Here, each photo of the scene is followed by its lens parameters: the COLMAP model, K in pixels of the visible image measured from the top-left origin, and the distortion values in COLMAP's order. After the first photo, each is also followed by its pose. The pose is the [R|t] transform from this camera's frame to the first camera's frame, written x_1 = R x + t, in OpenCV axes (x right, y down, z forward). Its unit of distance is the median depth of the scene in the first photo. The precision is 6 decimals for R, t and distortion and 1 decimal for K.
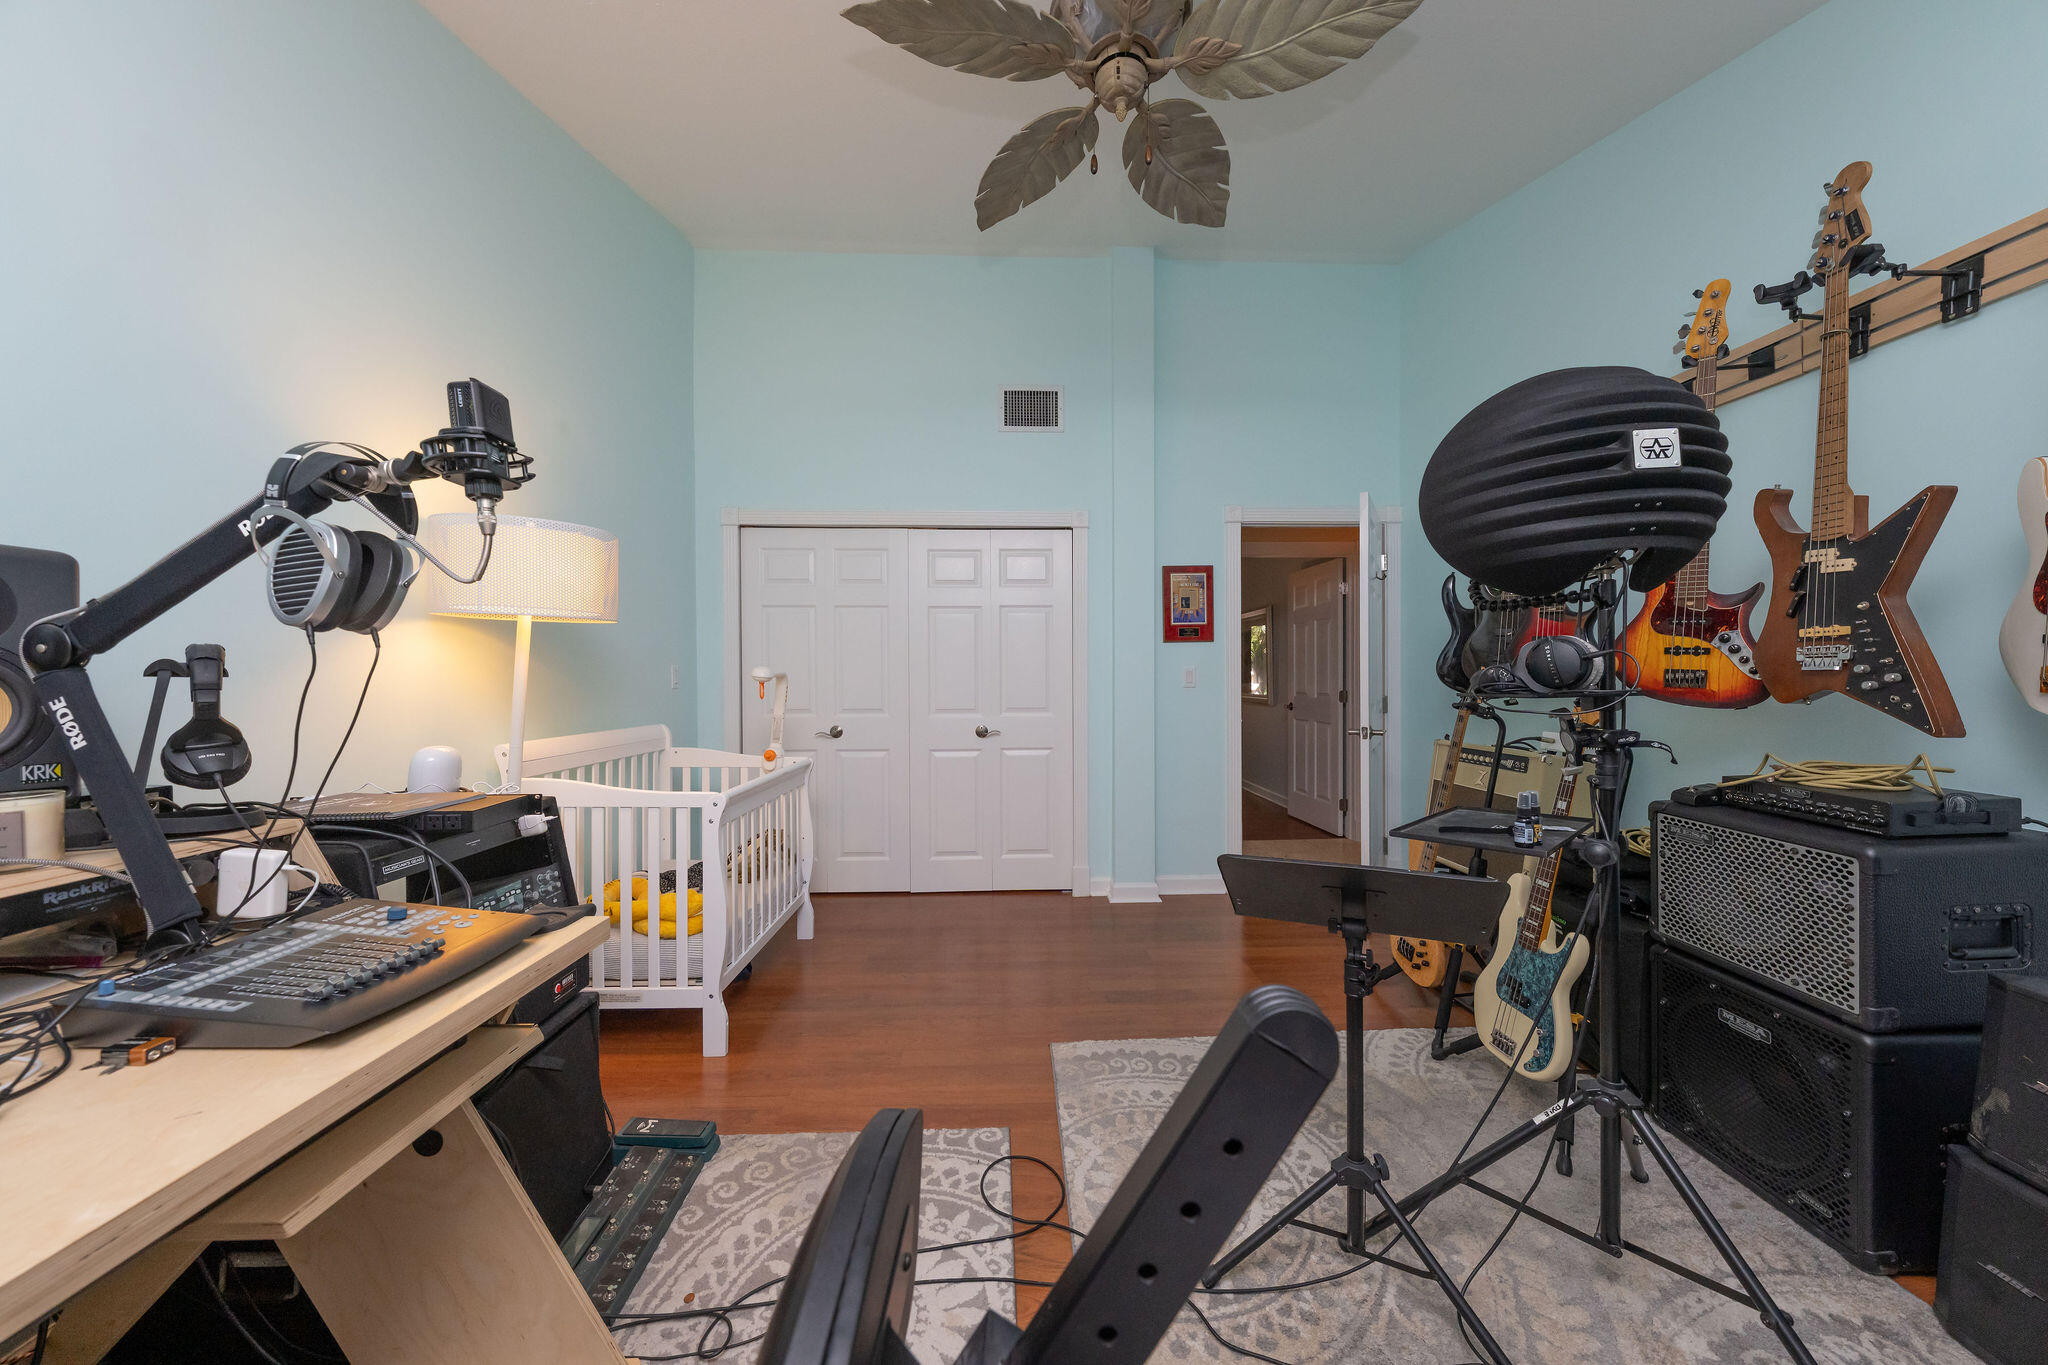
lens RADIAL K [[694.5, 0, 1030.9], [0, 694.5, 683.7], [0, 0, 1]] dist [-0.002454, 0.000315]
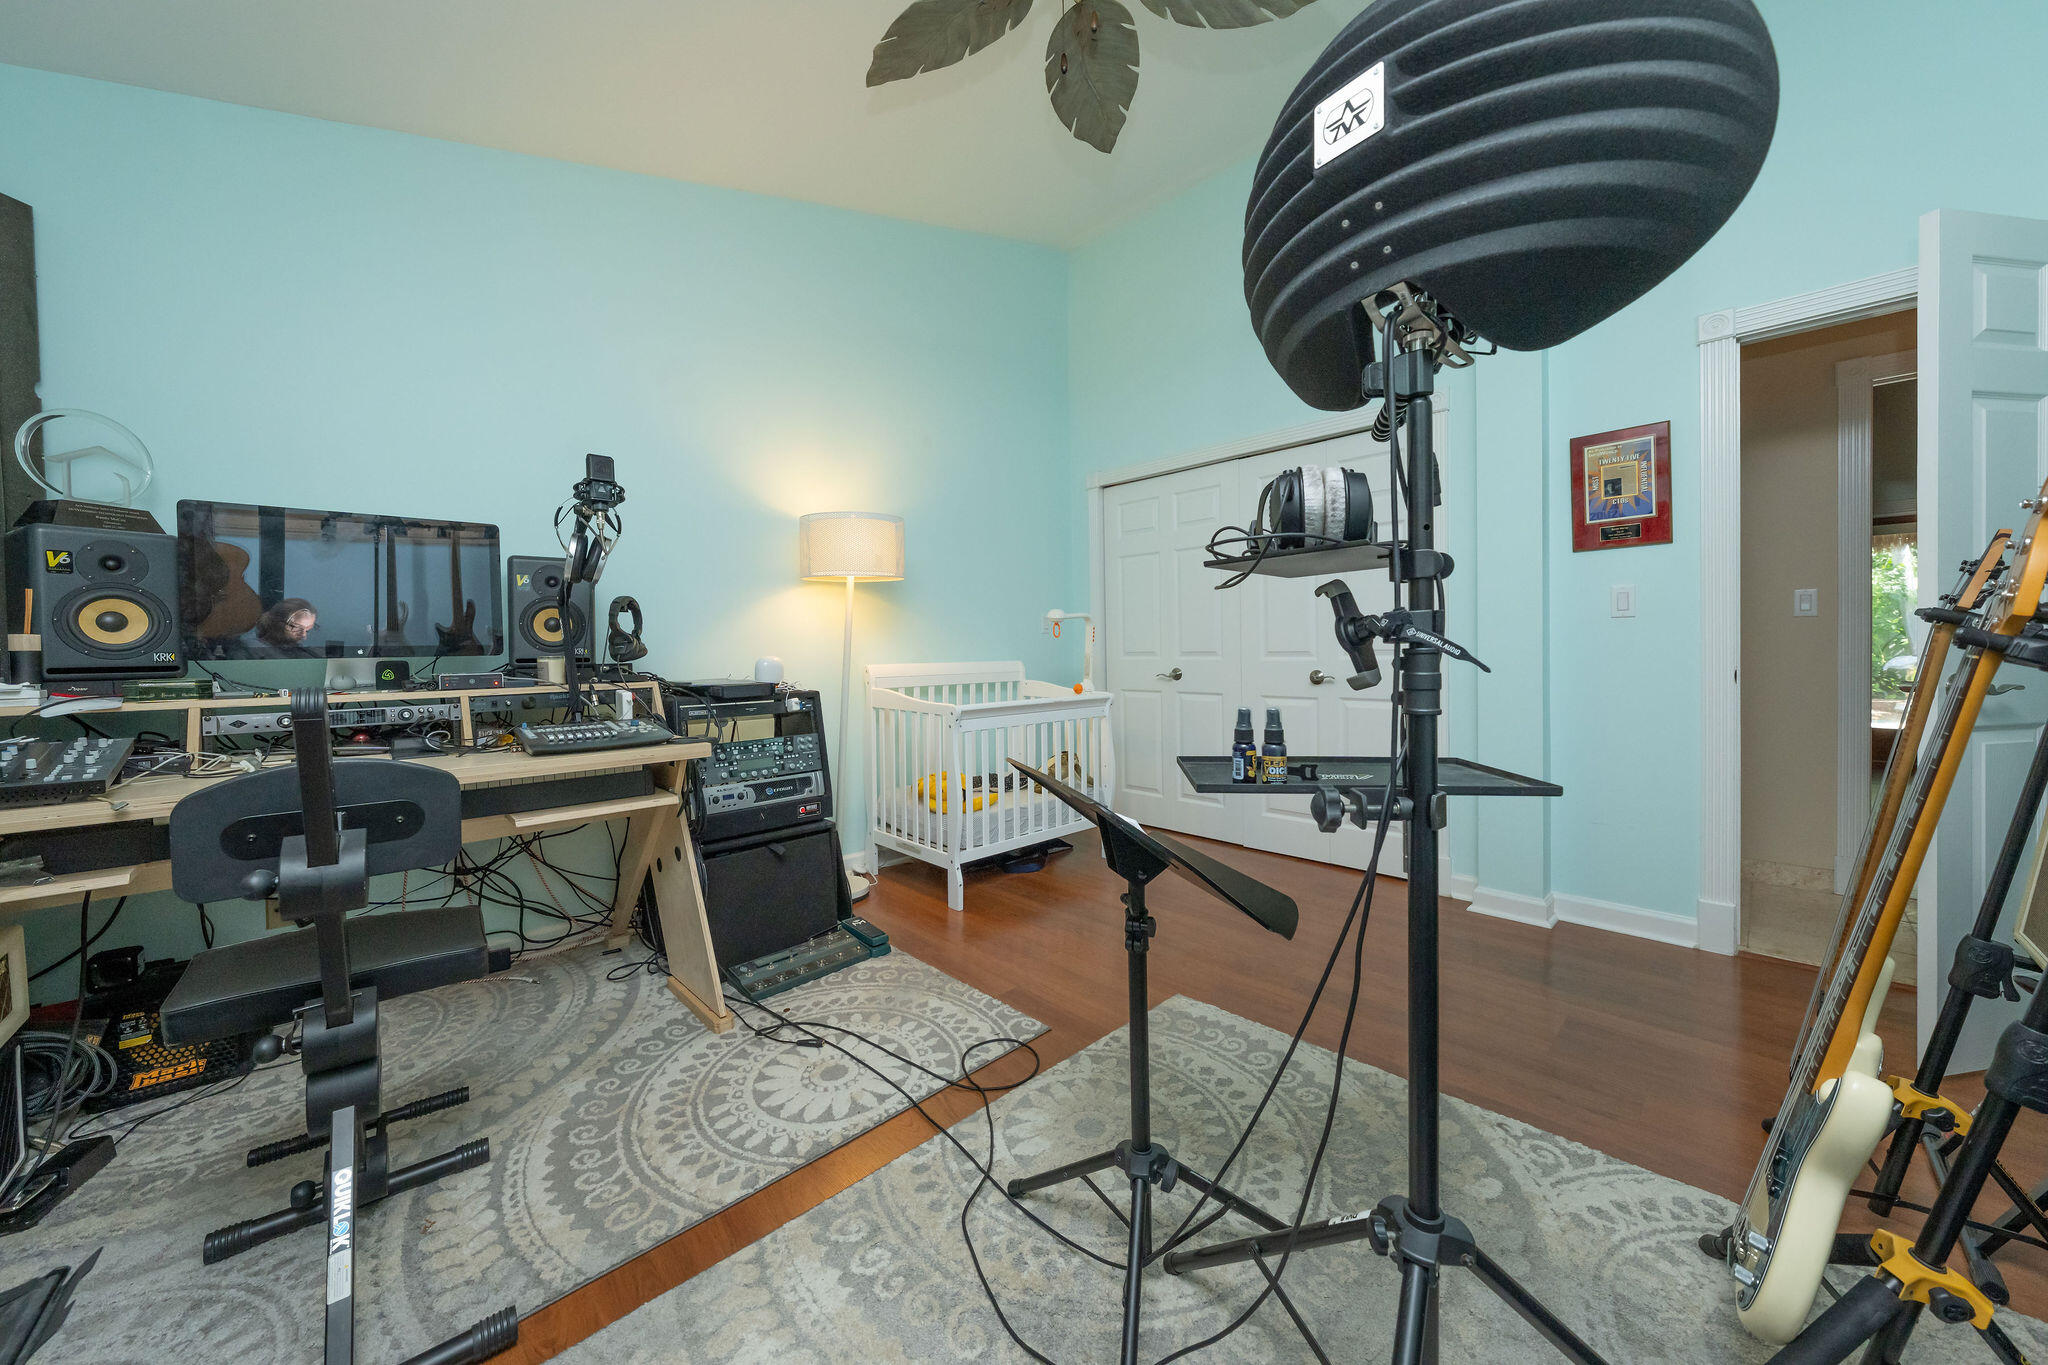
lens RADIAL K [[730.5, 0, 1015.0], [0, 730.5, 663.3], [0, 0, 1]] dist [-0.001096, 0.000023]
pose [[0.655028, 0.009056, -0.755550, 0.813019], [0.005801, 0.999838, 0.017014, 0.073708], [0.755582, -0.015527, 0.654870, 0.259459]]
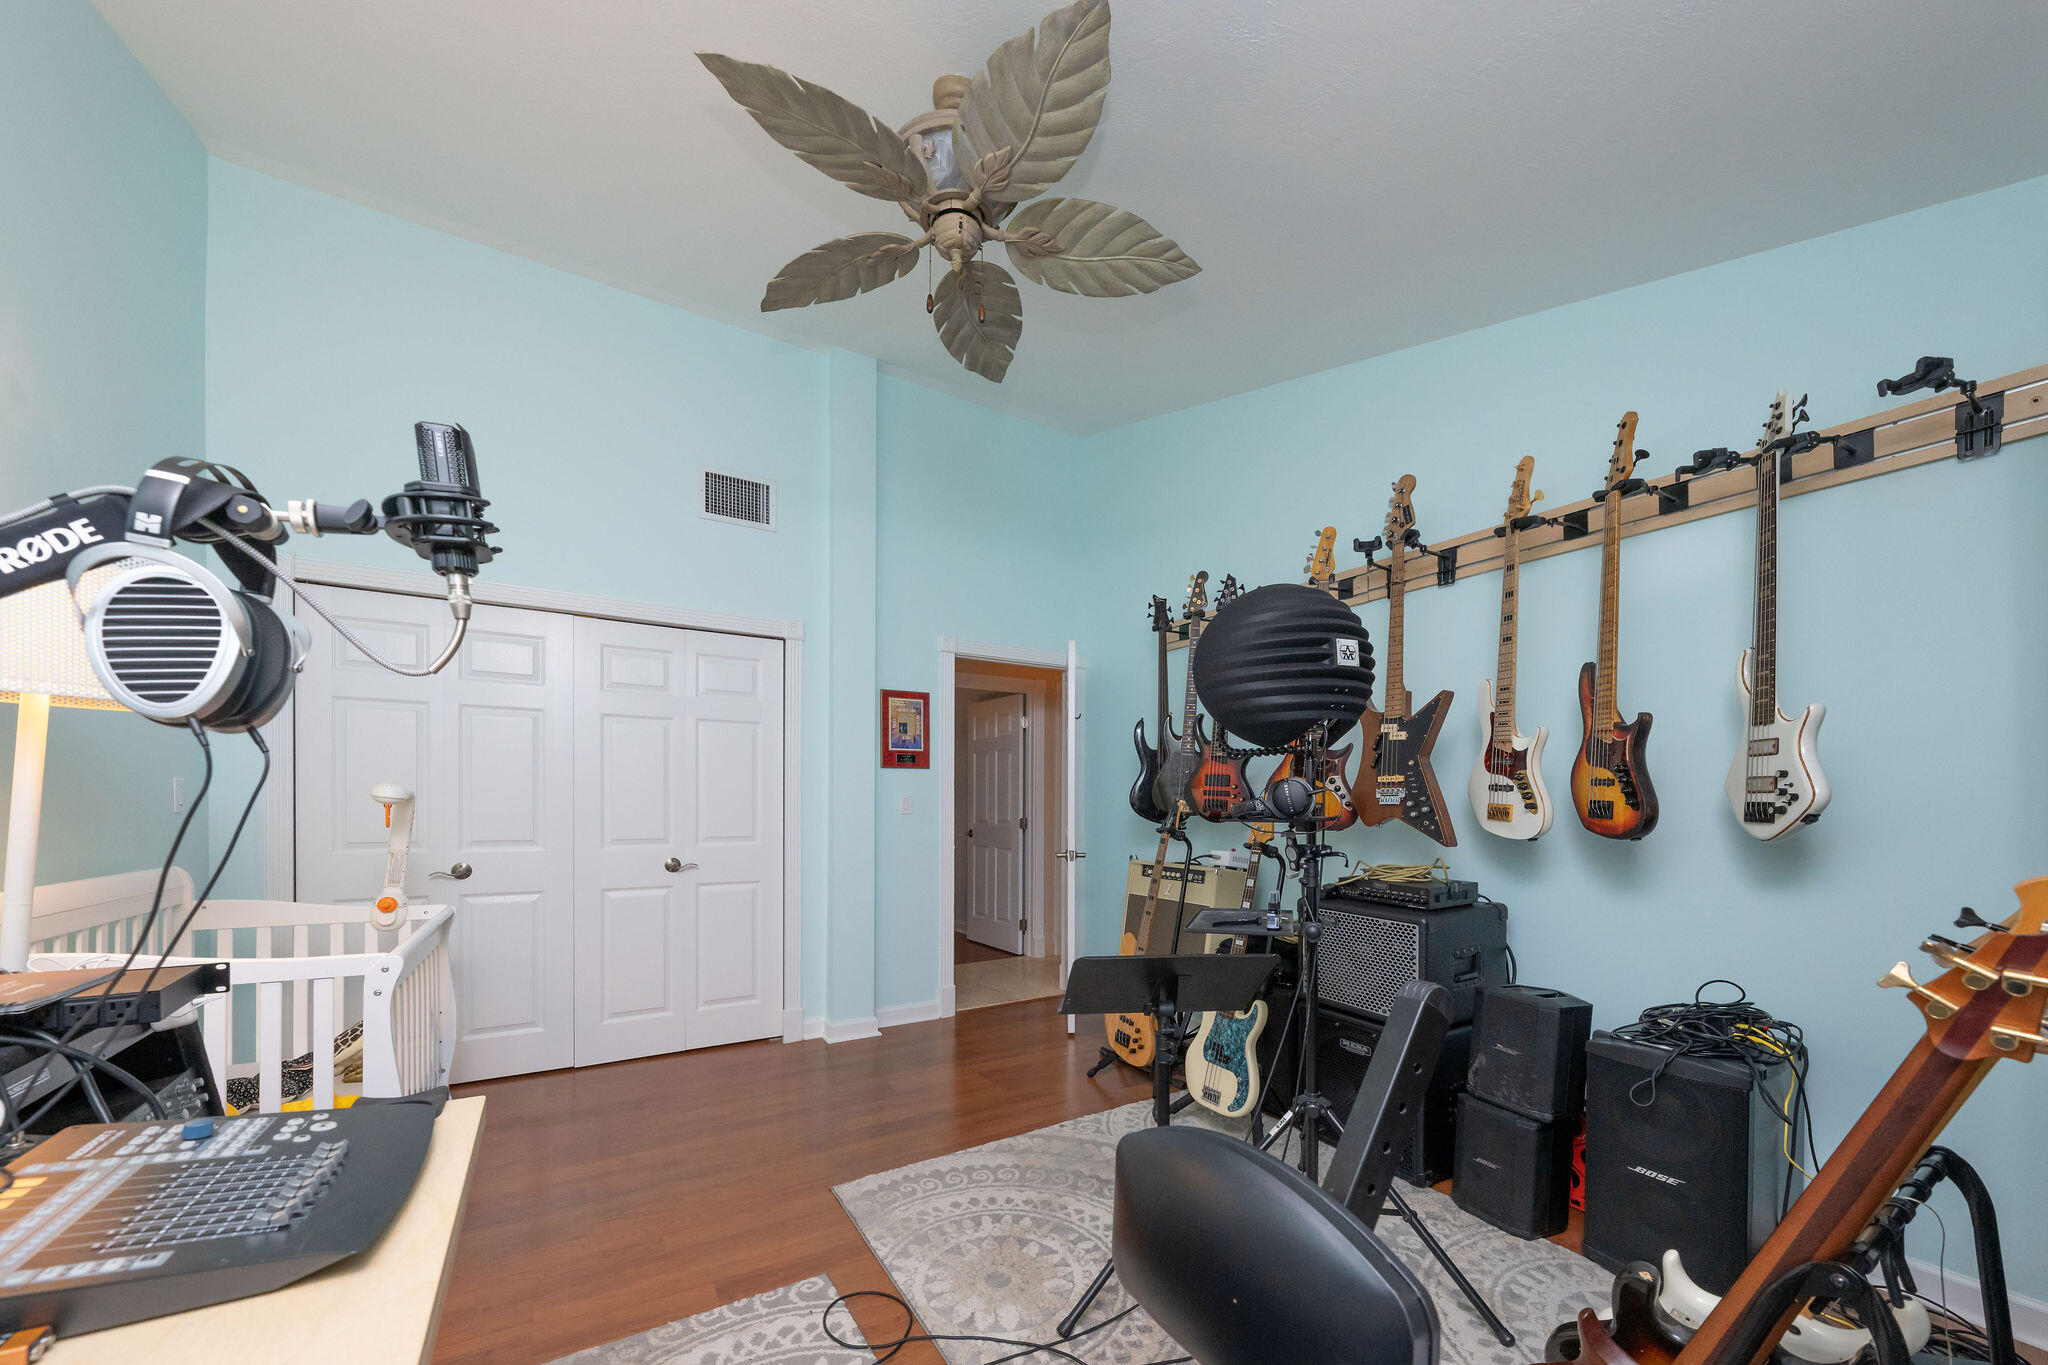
lens RADIAL K [[754.9, 0, 1023.7], [0, 754.9, 811.1], [0, 0, 1]] dist [-0.000923, 0.000082]
pose [[0.872955, 0.006207, 0.487760, -0.325152], [-0.006299, 0.999979, -0.001451, 0.002547], [-0.487759, -0.001805, 0.872976, -0.042417]]
